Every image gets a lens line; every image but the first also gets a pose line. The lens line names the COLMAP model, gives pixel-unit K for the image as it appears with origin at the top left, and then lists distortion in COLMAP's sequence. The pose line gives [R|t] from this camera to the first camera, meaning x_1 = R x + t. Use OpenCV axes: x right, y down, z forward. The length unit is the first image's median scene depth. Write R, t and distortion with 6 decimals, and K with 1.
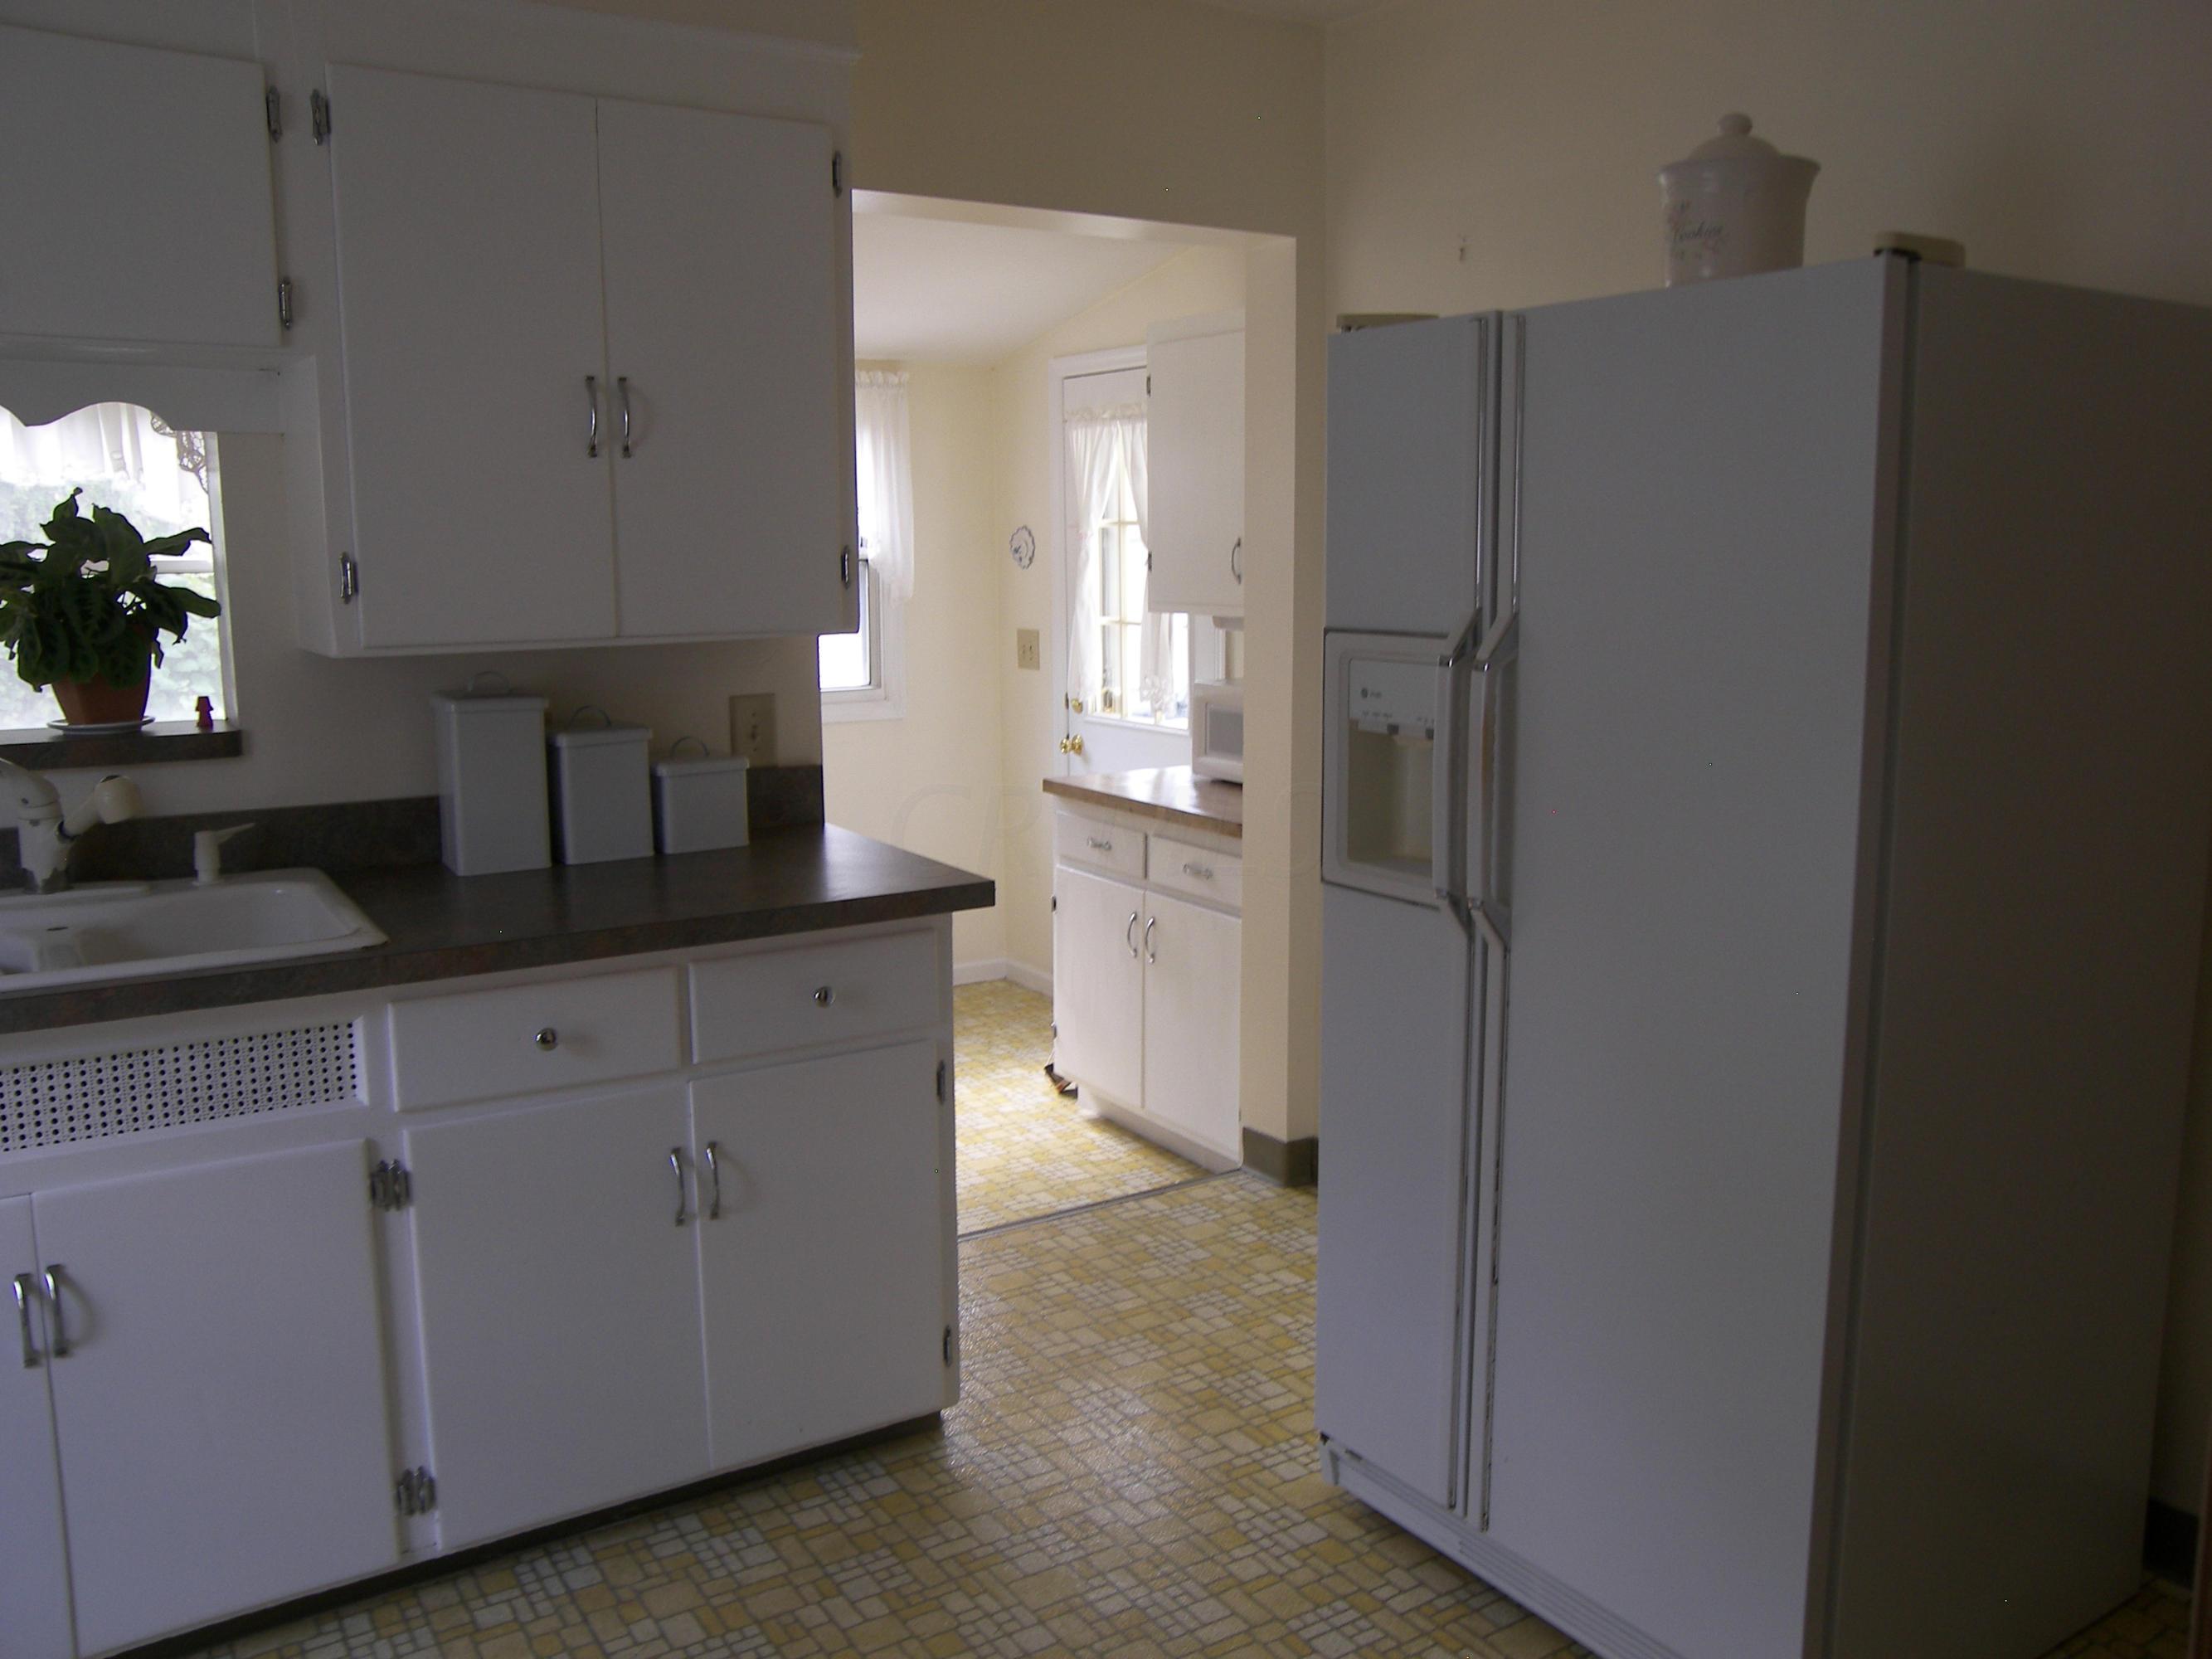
lens RADIAL K [[1778.6, 0, 1132.6], [0, 1778.6, 828.5], [0, 0, 1]] dist [-0.134613, 0.140366]
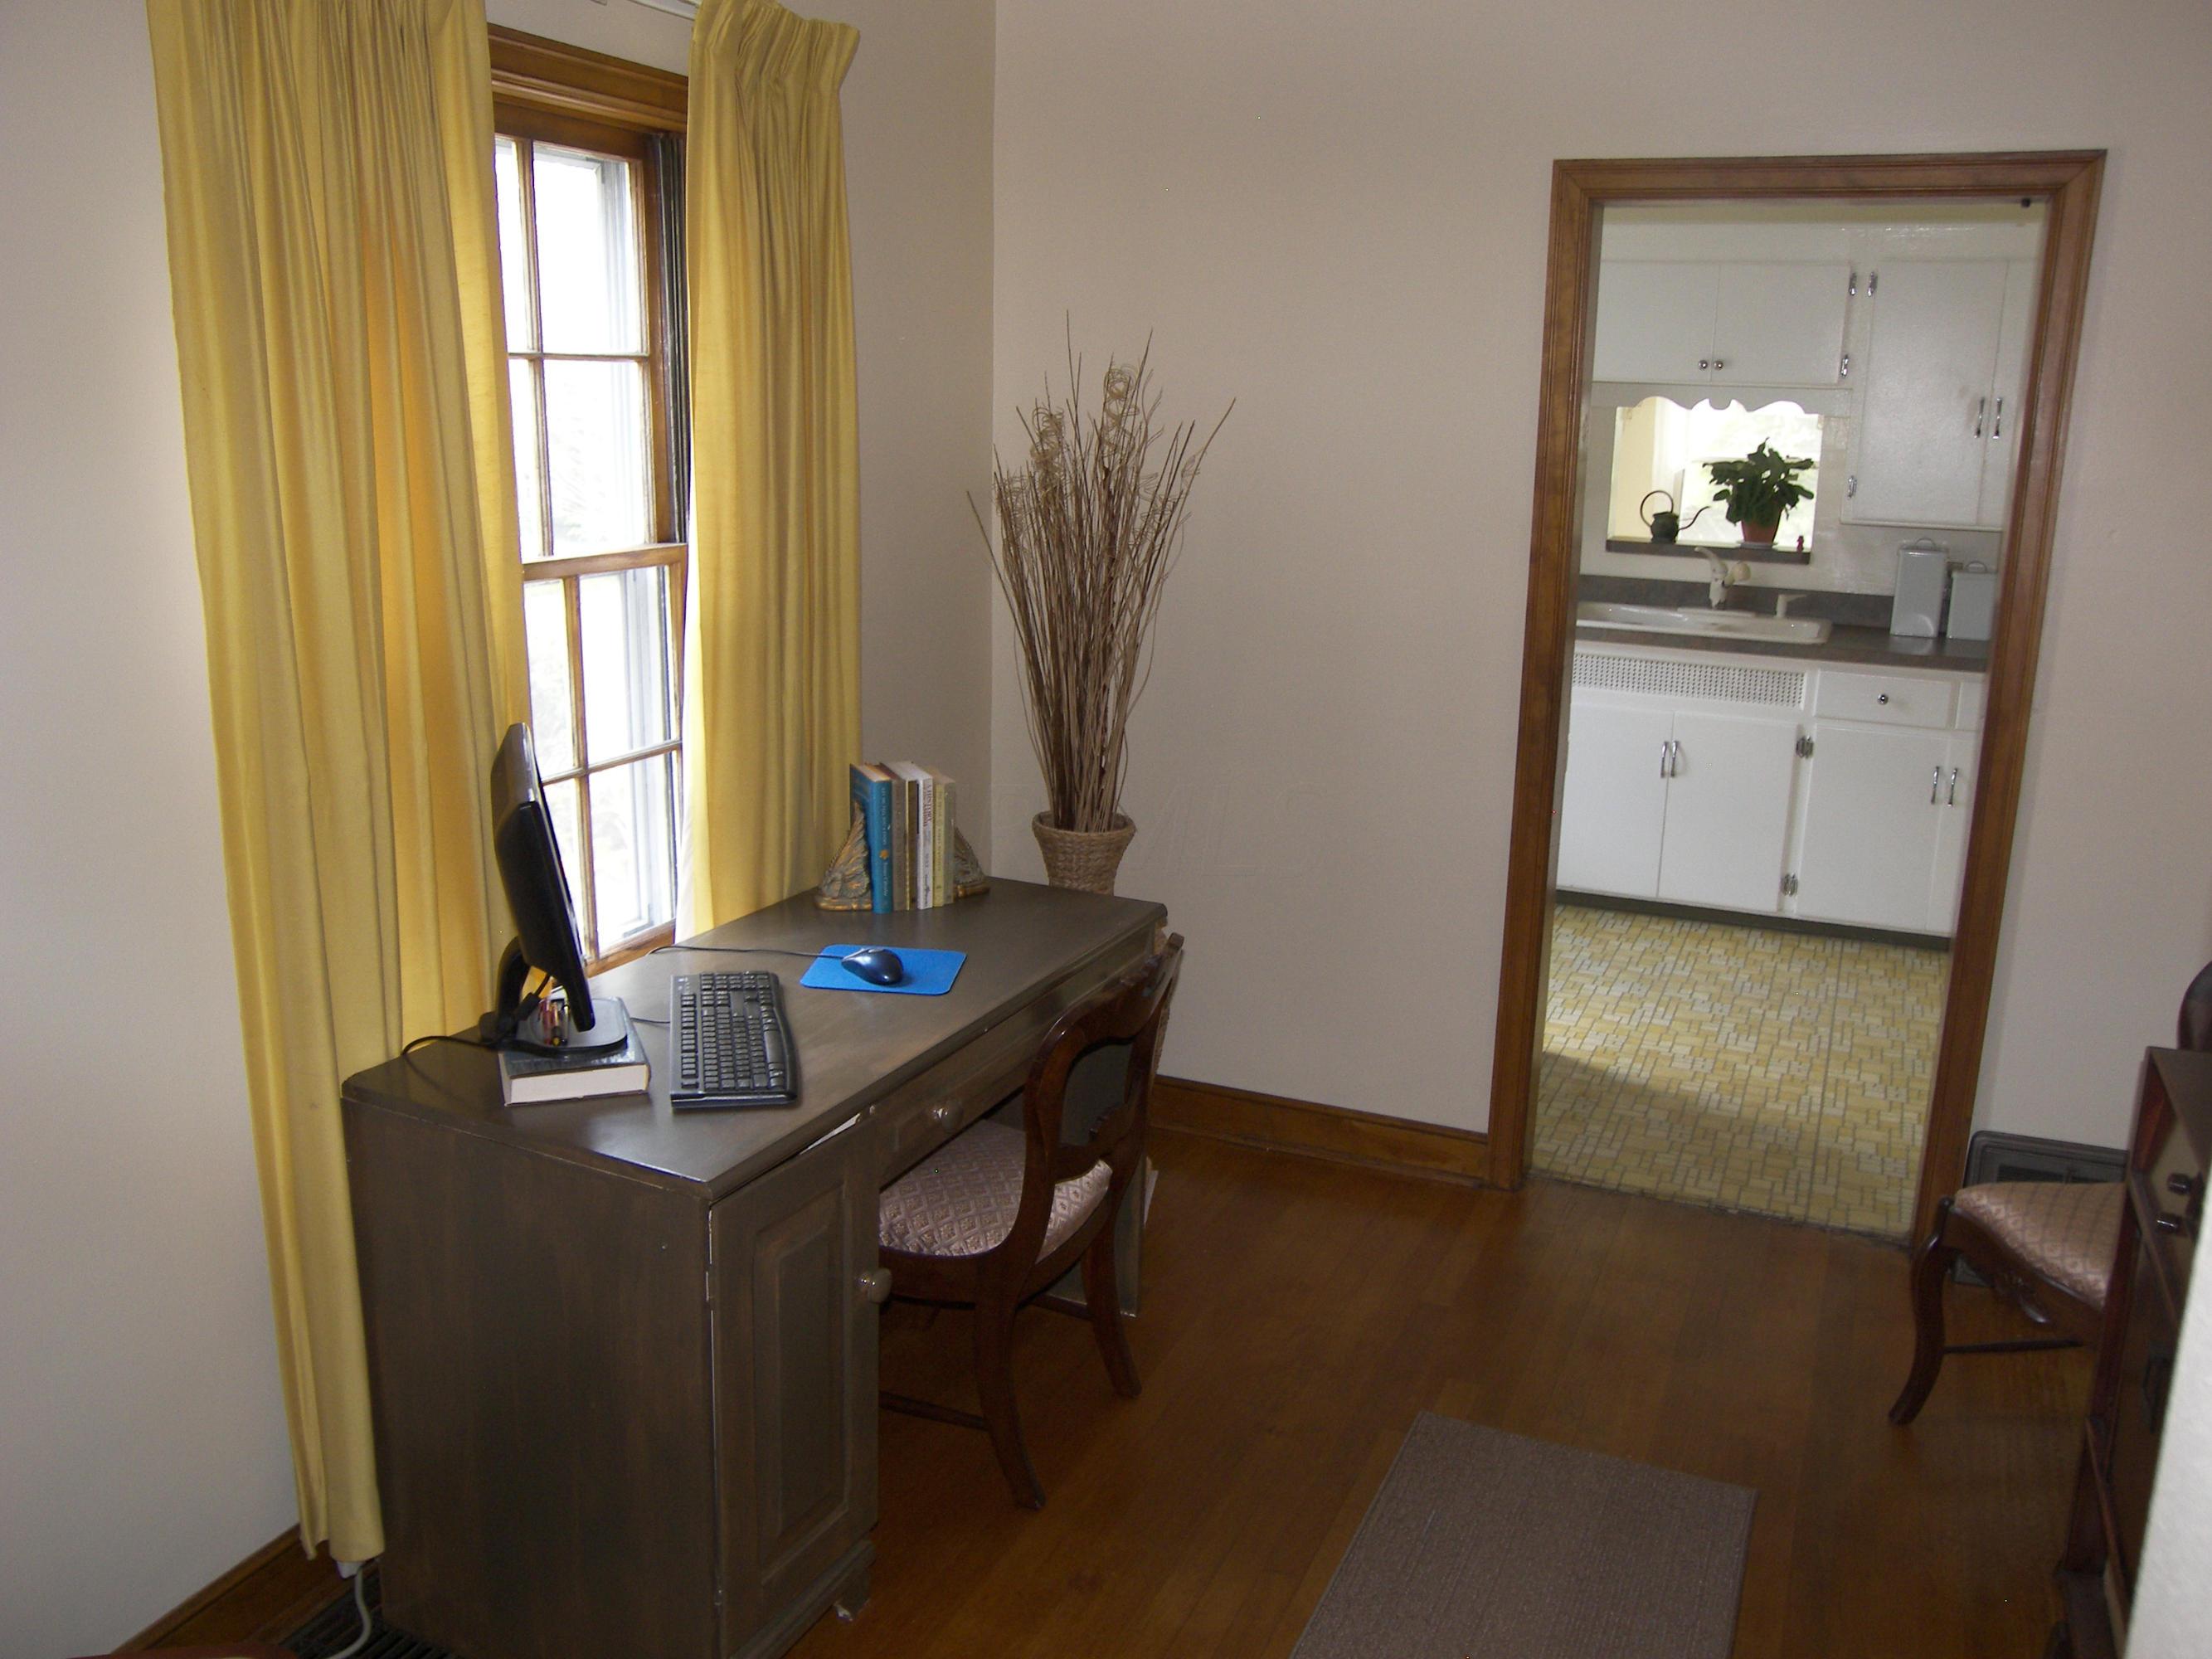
lens RADIAL K [[1778.6, 0, 1132.6], [0, 1778.6, 828.5], [0, 0, 1]] dist [-0.134613, 0.140366]
pose [[0.544748, 0.211409, -0.811514, 0.928466], [-0.156664, 0.976321, 0.149179, 0.094269], [0.823836, 0.045870, 0.564969, -0.983303]]
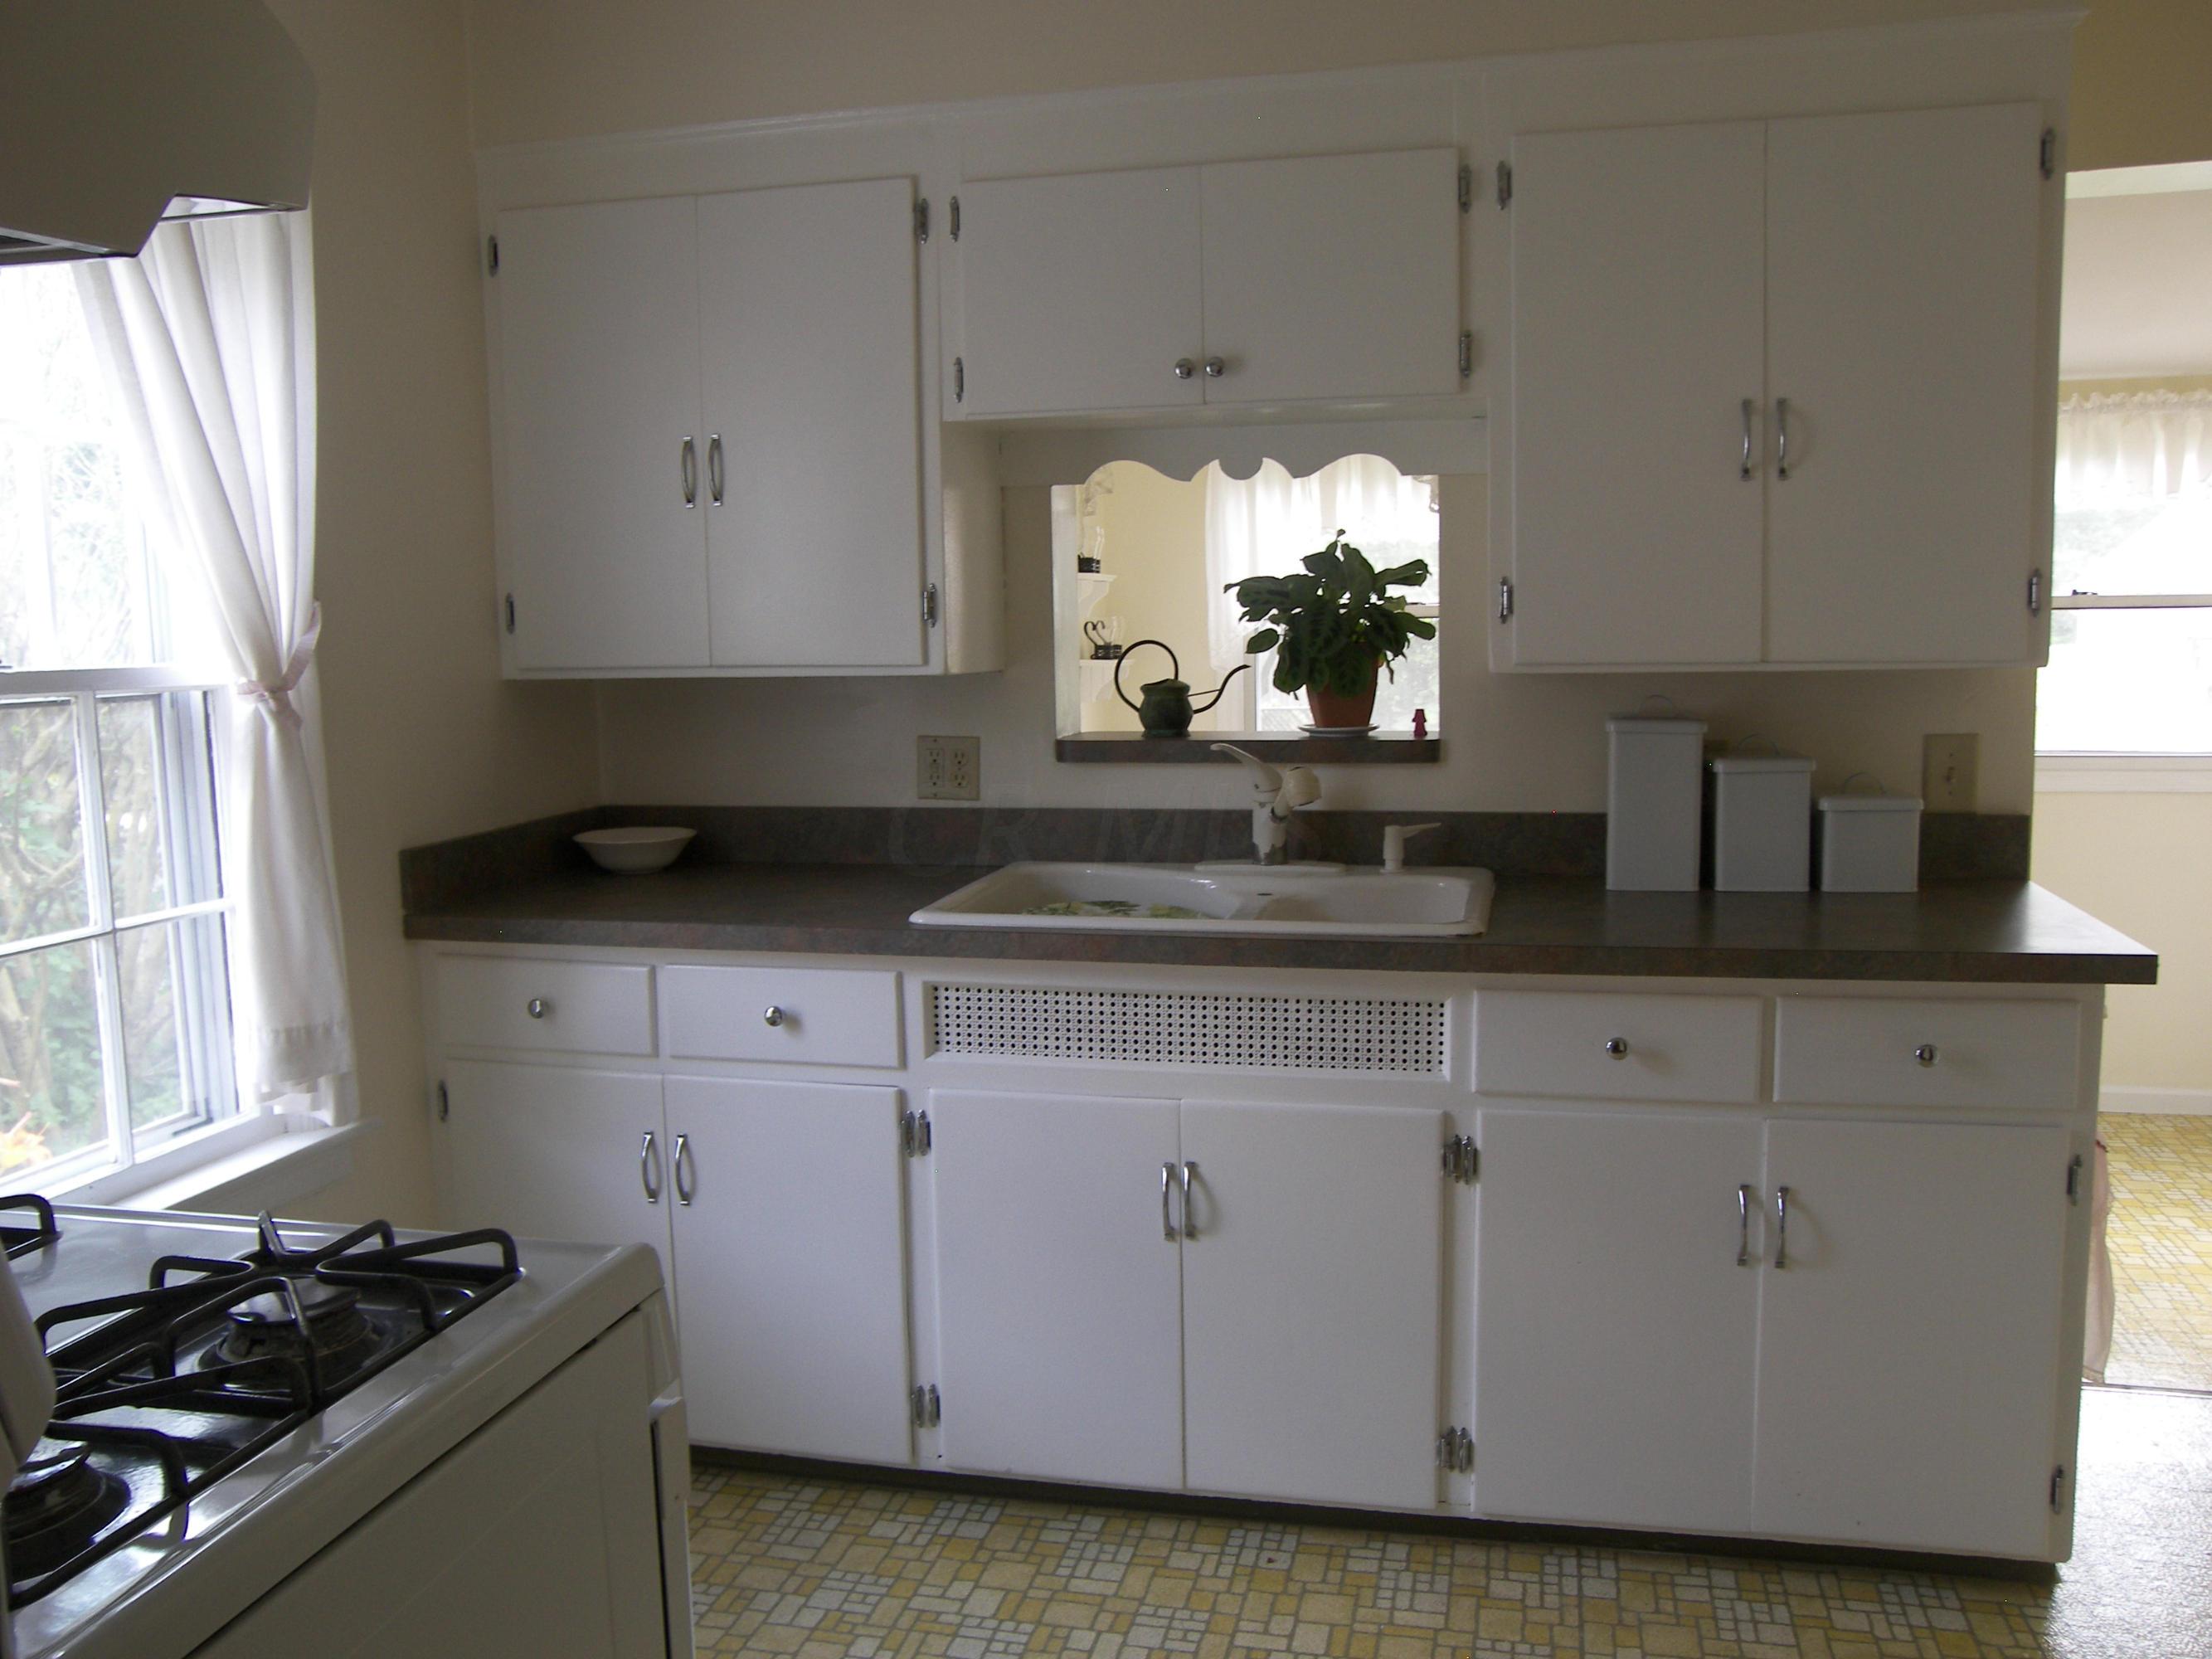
lens RADIAL K [[1778.6, 0, 1132.6], [0, 1778.6, 828.5], [0, 0, 1]] dist [-0.134613, 0.140366]
pose [[0.689979, 0.072650, -0.720174, 0.185594], [-0.099654, 0.995010, 0.004899, 0.015176], [0.716937, 0.068388, 0.693776, 0.075467]]
